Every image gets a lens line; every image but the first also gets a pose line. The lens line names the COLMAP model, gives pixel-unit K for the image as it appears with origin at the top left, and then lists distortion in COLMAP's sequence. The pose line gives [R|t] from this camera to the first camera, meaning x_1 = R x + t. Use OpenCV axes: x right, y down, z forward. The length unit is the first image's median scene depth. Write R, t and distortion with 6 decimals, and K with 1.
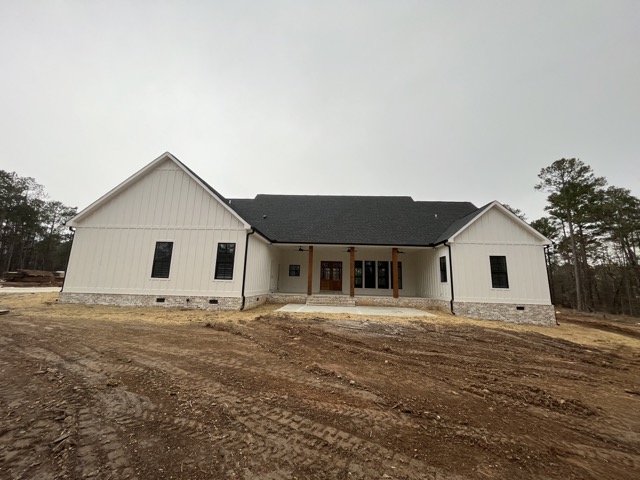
lens RADIAL K [[261.0, 0, 320.7], [0, 261.0, 237.5], [0, 0, 1]] dist [-0.000208, -0.000070]
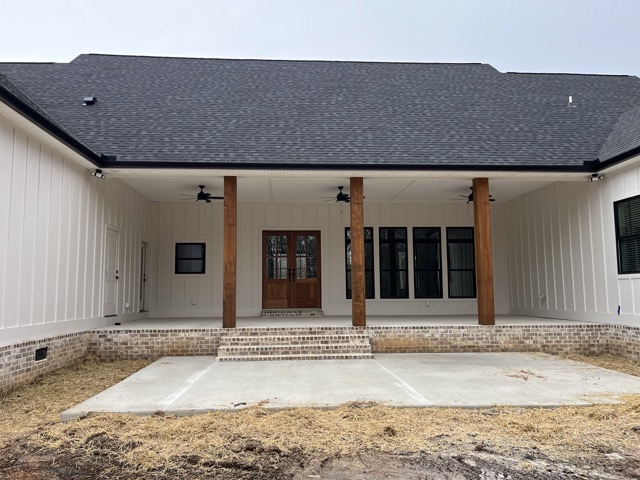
lens RADIAL K [[484.4, 0, 319.1], [0, 484.4, 241.4], [0, 0, 1]] dist [0.045949, 0.001739]
pose [[0.993376, -0.025326, 0.112084, 0.002976], [0.017583, 0.997424, 0.069542, 0.071636], [-0.113556, -0.067110, 0.991262, 0.379533]]
